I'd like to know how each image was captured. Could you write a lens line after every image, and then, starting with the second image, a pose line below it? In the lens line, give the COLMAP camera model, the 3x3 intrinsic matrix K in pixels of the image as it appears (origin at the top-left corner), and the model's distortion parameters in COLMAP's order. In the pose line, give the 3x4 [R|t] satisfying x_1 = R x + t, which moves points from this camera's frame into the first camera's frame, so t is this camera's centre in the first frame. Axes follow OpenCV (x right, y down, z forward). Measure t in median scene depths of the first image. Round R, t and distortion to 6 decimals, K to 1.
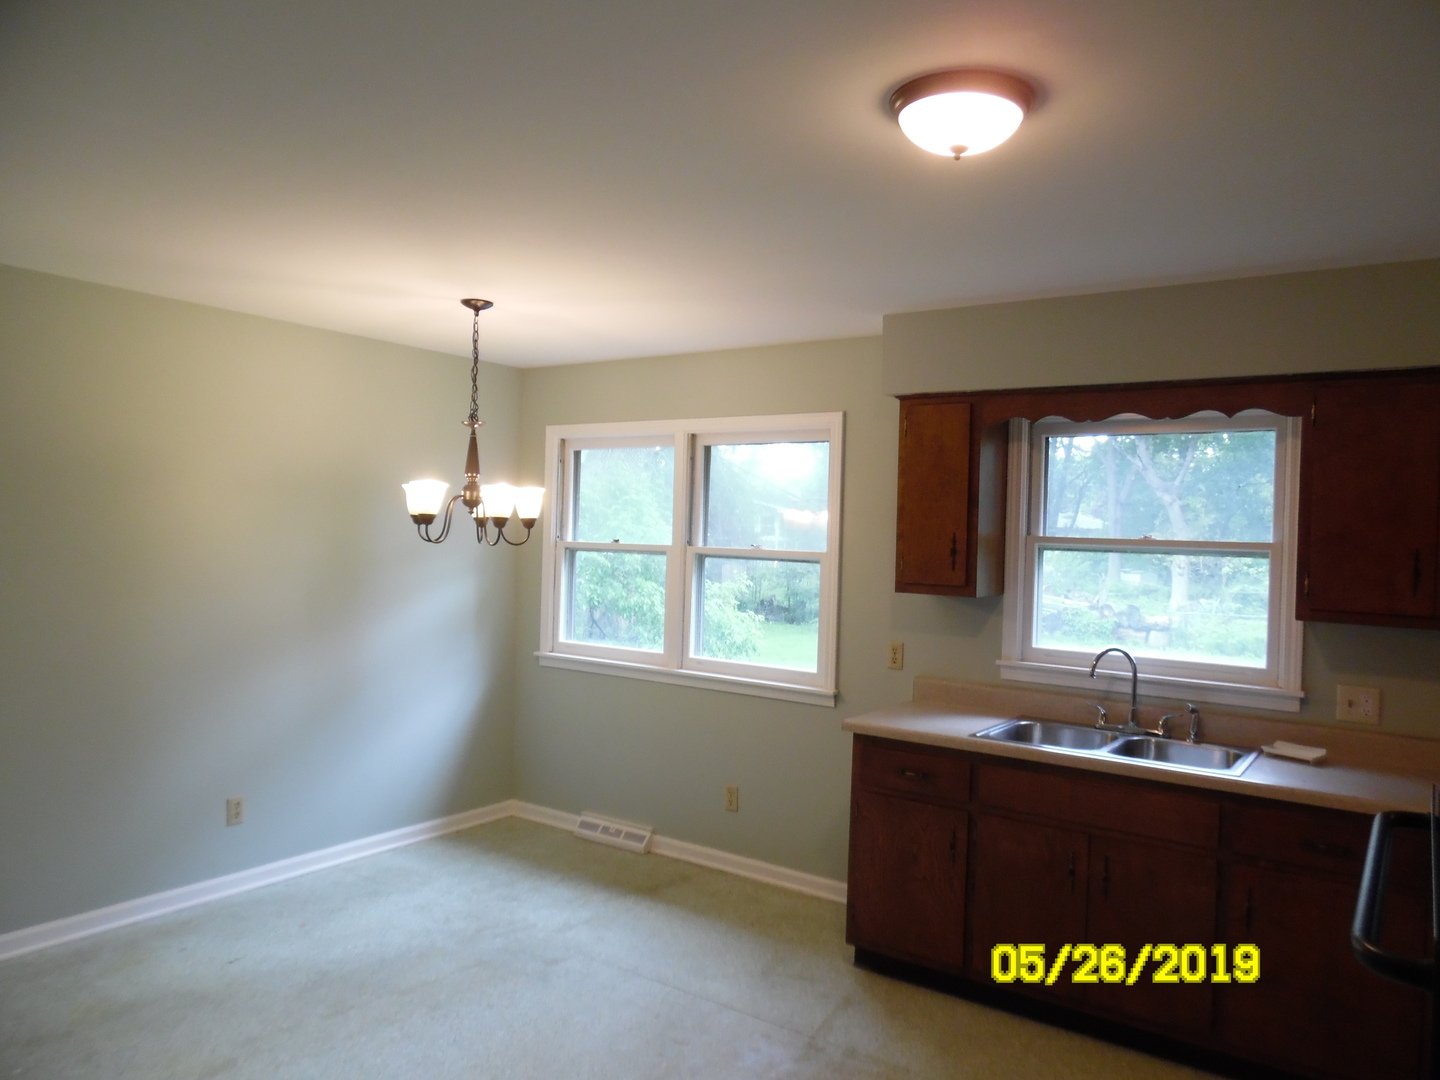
lens RADIAL K [[1010.1, 0, 717.5], [0, 1010.1, 532.8], [0, 0, 1]] dist [0.010942, 0.004711]
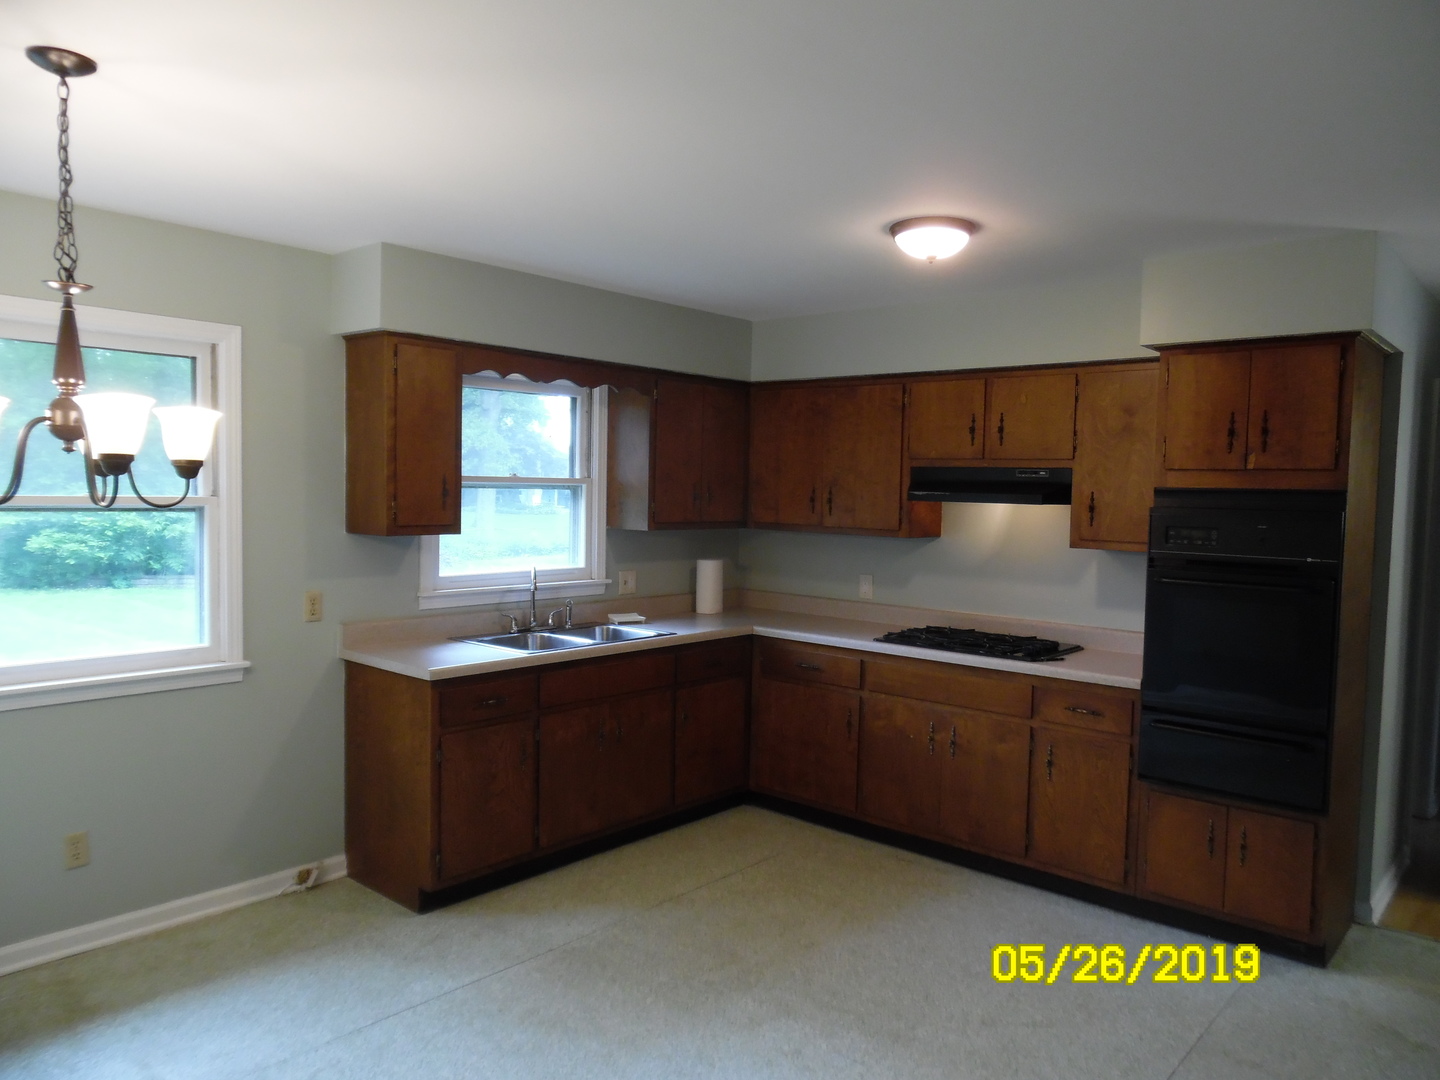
lens RADIAL K [[1010.1, 0, 724.9], [0, 1010.1, 539.6], [0, 0, 1]] dist [0.010942, 0.004711]
pose [[0.127598, -0.080045, 0.988591, -0.751265], [-0.011062, 0.996561, 0.082118, -0.020552], [-0.991764, -0.021414, 0.126274, 0.572483]]
